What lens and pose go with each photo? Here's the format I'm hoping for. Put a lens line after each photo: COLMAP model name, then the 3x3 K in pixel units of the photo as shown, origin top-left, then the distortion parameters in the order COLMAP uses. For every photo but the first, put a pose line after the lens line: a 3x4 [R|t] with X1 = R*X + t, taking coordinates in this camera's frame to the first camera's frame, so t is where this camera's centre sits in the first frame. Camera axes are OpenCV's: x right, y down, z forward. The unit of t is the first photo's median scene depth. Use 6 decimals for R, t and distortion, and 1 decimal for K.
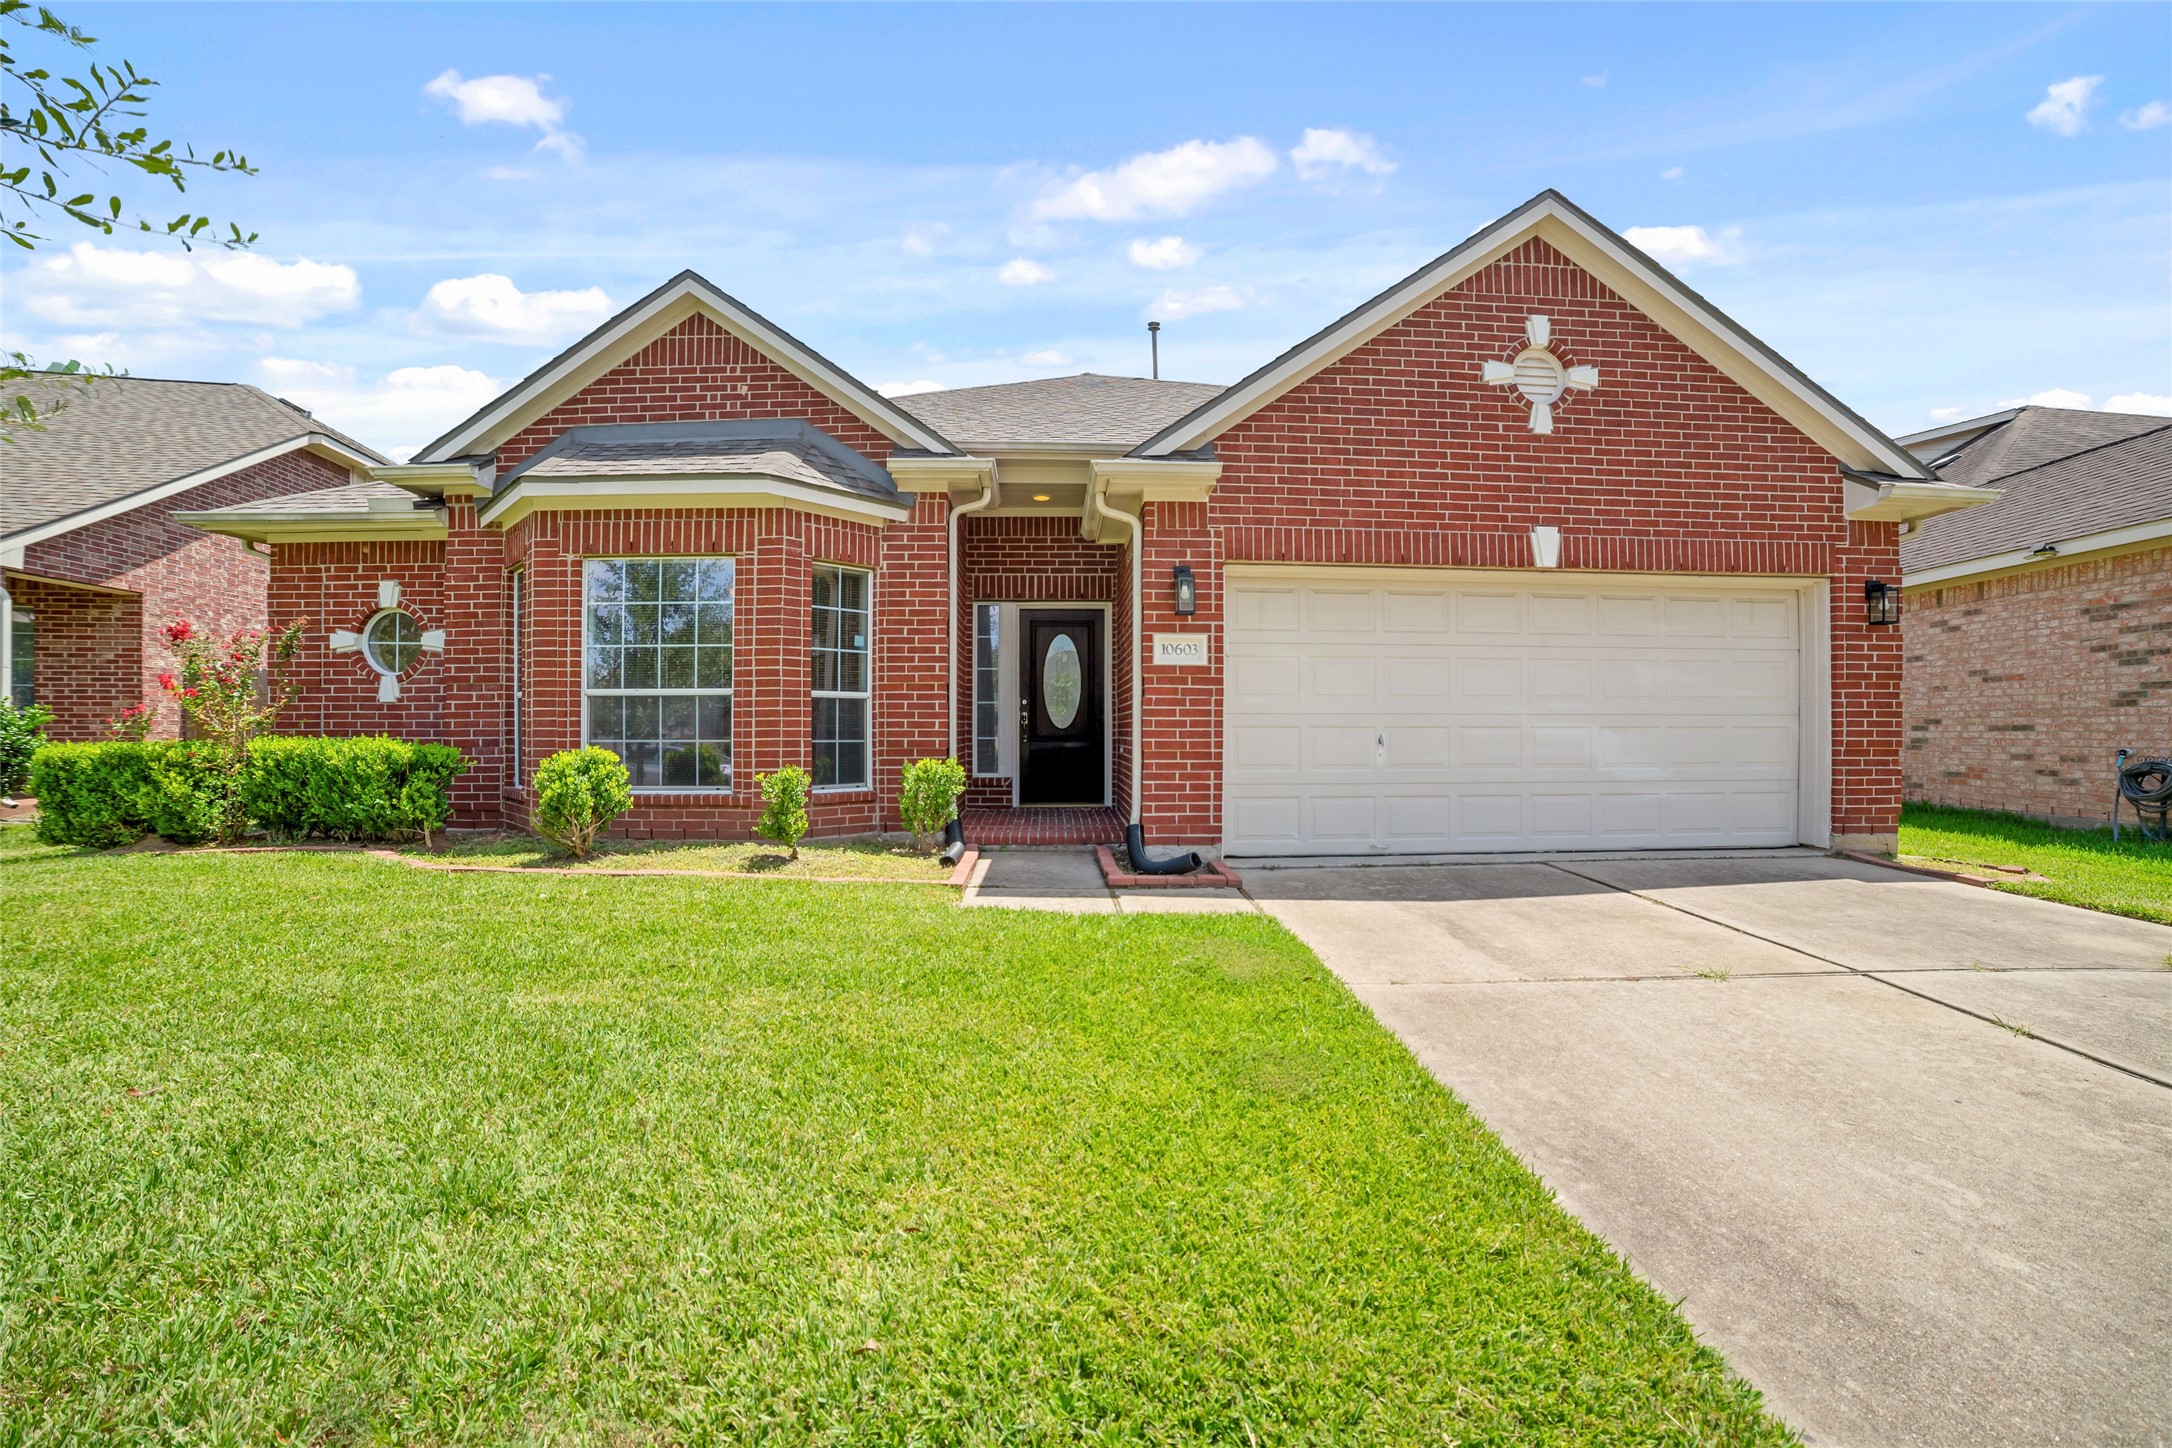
lens RADIAL K [[868.0, 0, 1081.9], [0, 868.0, 732.6], [0, 0, 1]] dist [-0.094964, 0.033748]
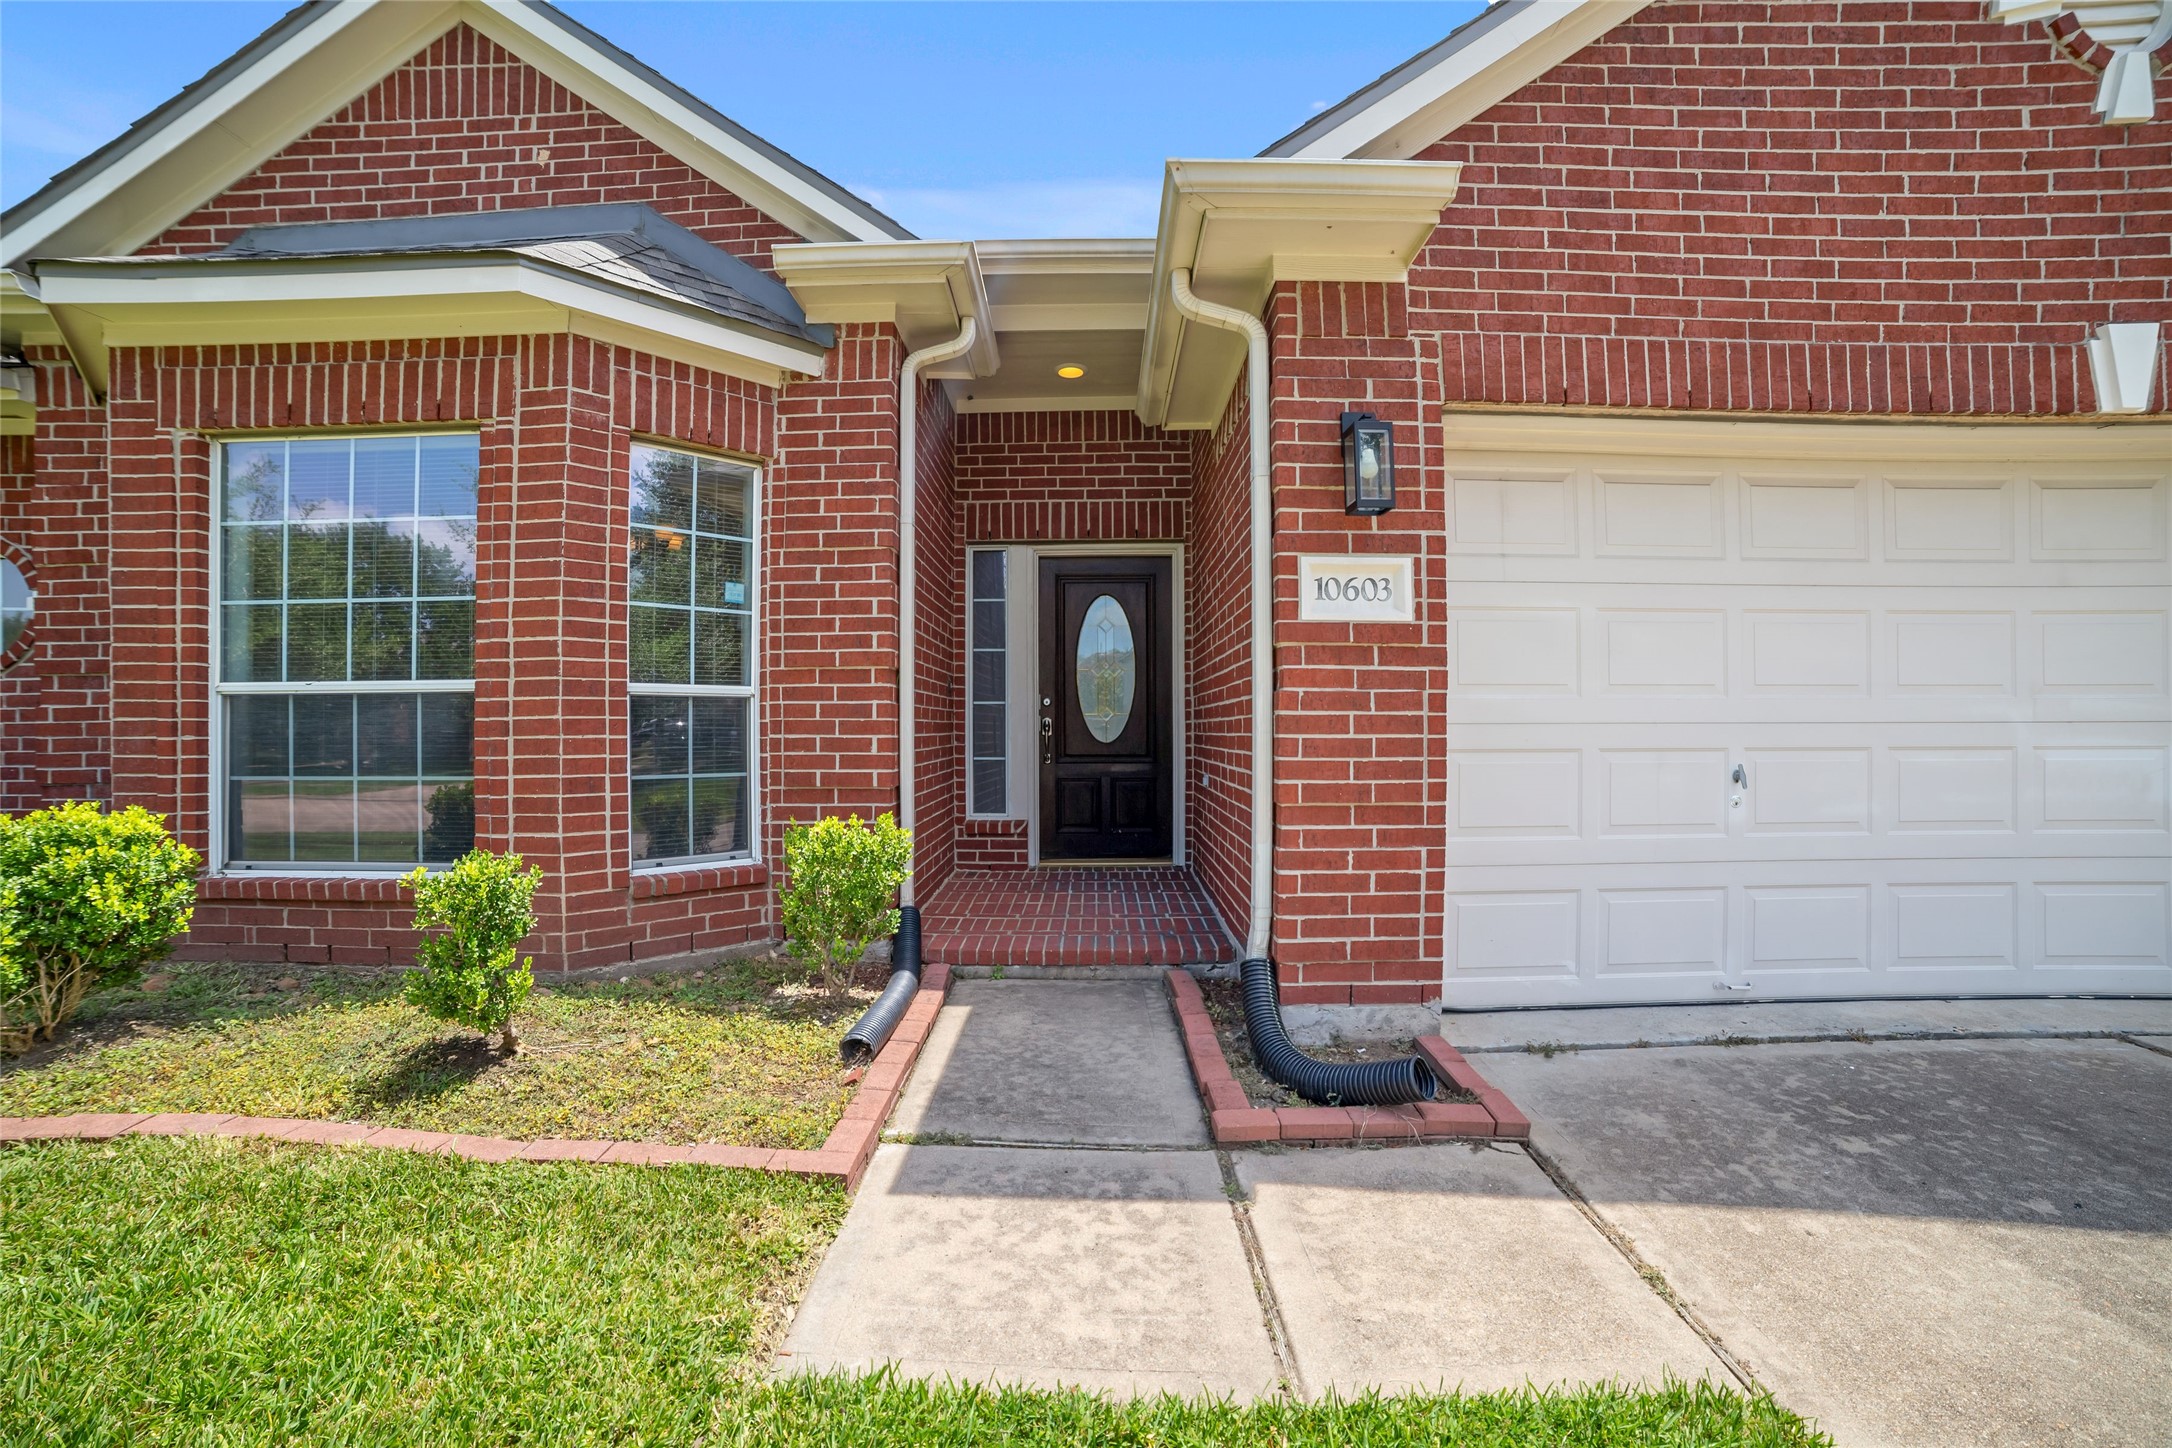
lens RADIAL K [[868.0, 0, 1081.9], [0, 868.0, 732.6], [0, 0, 1]] dist [-0.094964, 0.033748]
pose [[0.998623, -0.003234, -0.052363, -0.009950], [0.003317, 0.999993, 0.001509, -0.018609], [0.052358, -0.001681, 0.998627, 0.509626]]
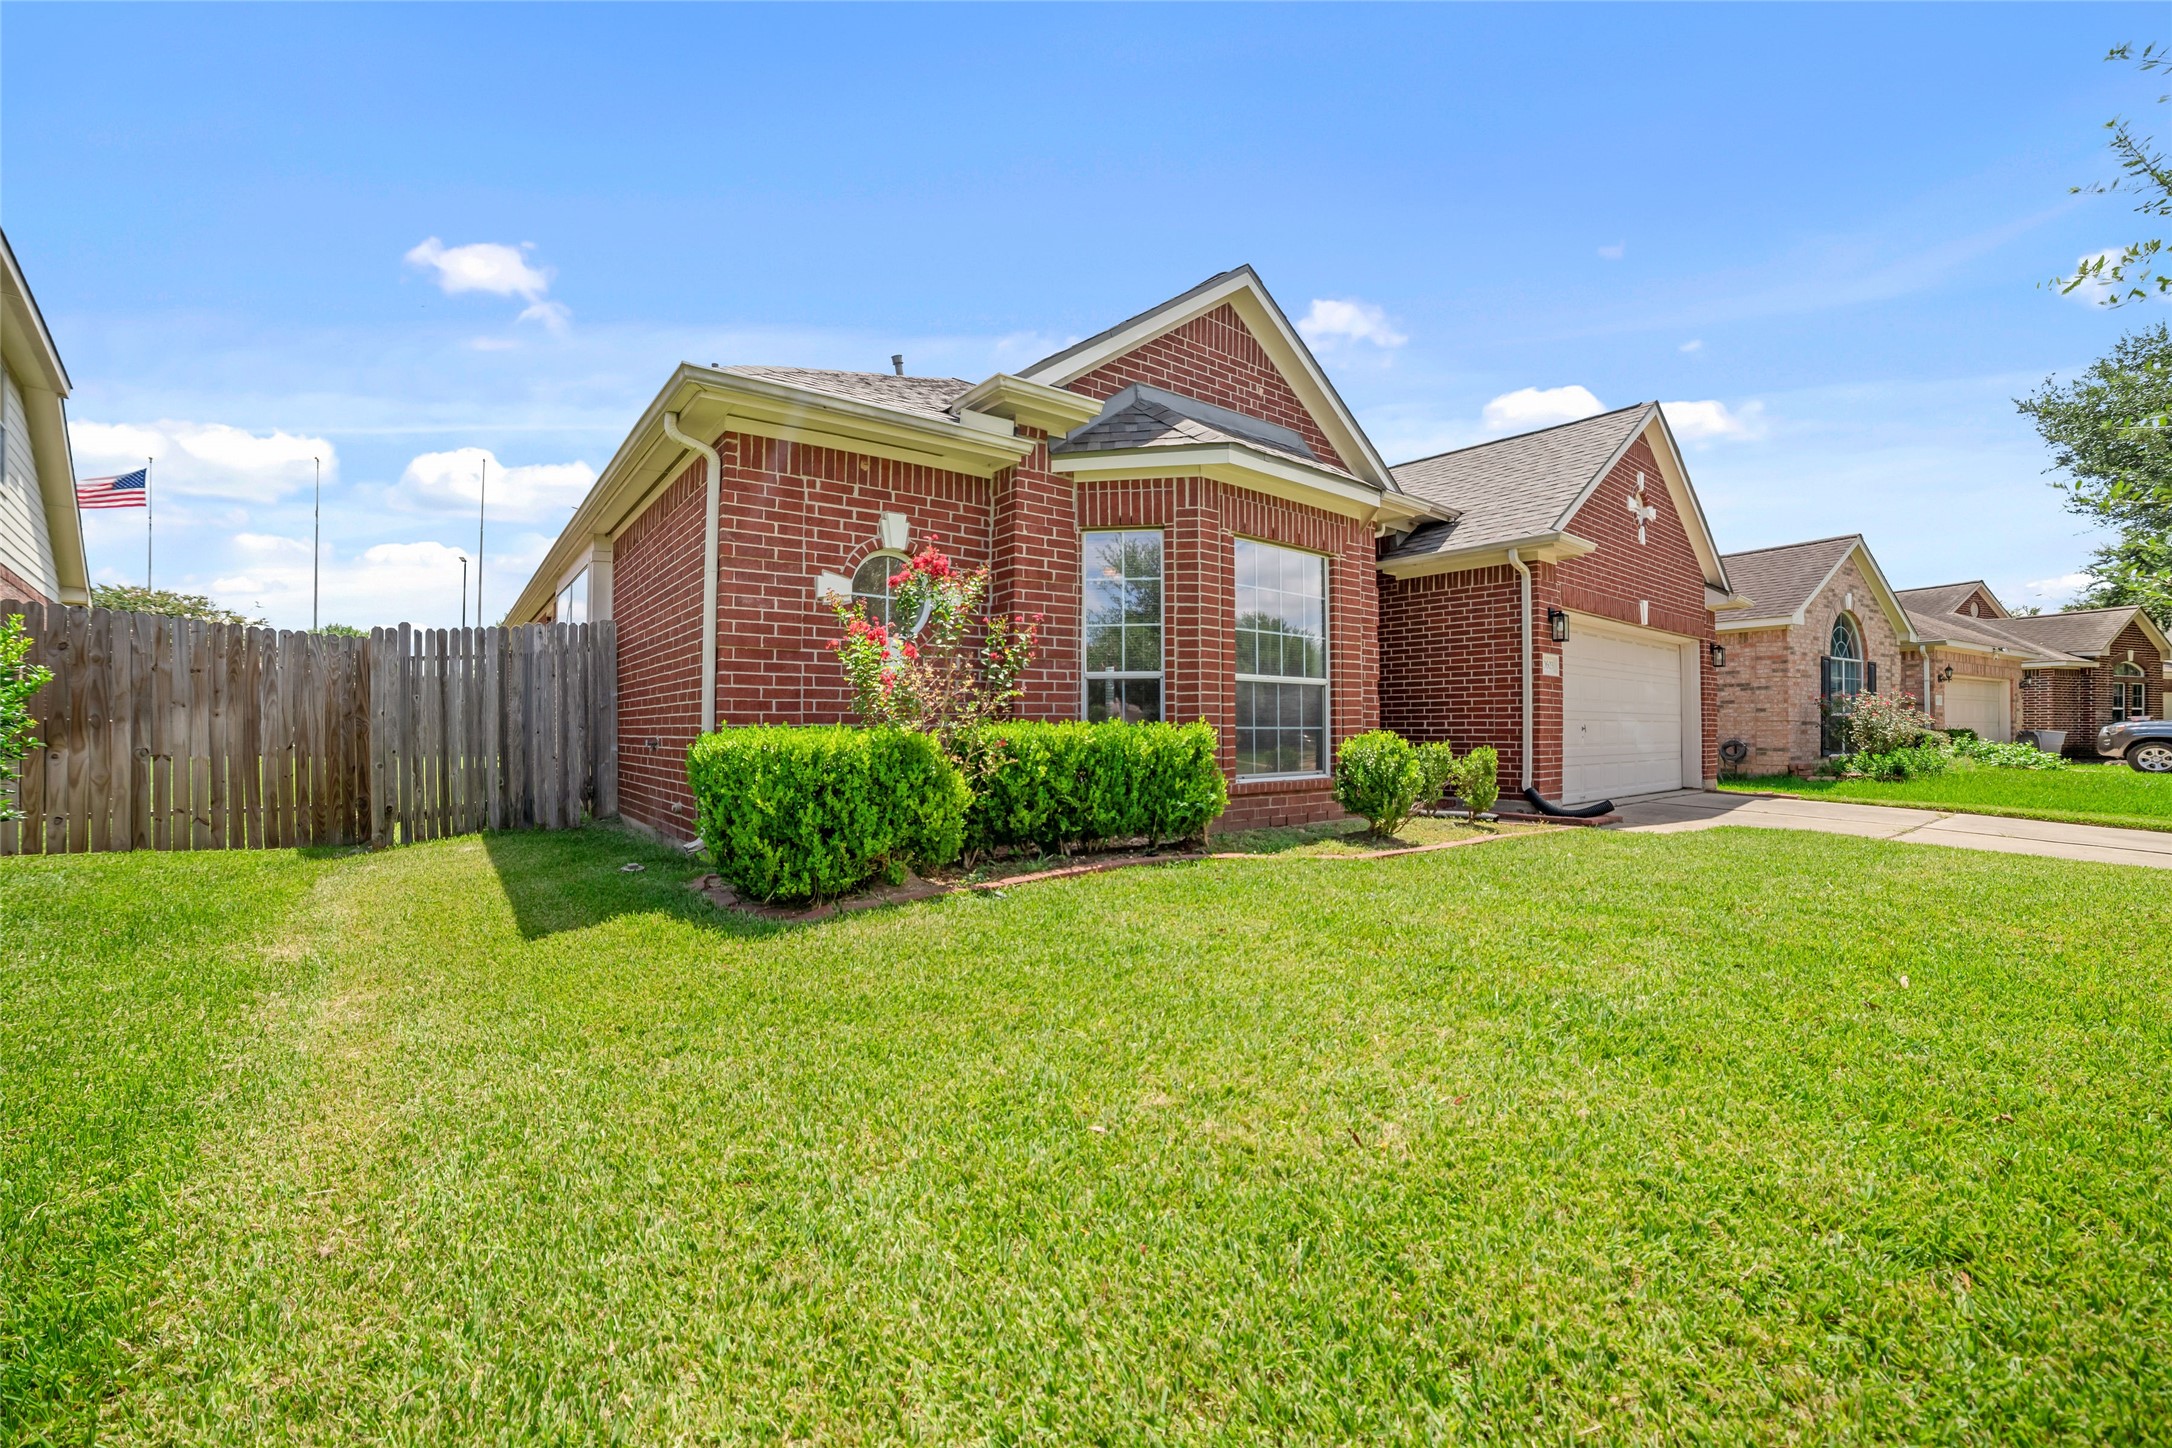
lens RADIAL K [[868.0, 0, 1081.9], [0, 868.0, 732.6], [0, 0, 1]] dist [-0.094964, 0.033748]
pose [[0.808686, -0.000155, 0.588241, -1.303429], [0.005923, 0.999951, -0.007878, 0.022412], [-0.588211, 0.009855, 0.808647, 0.311195]]
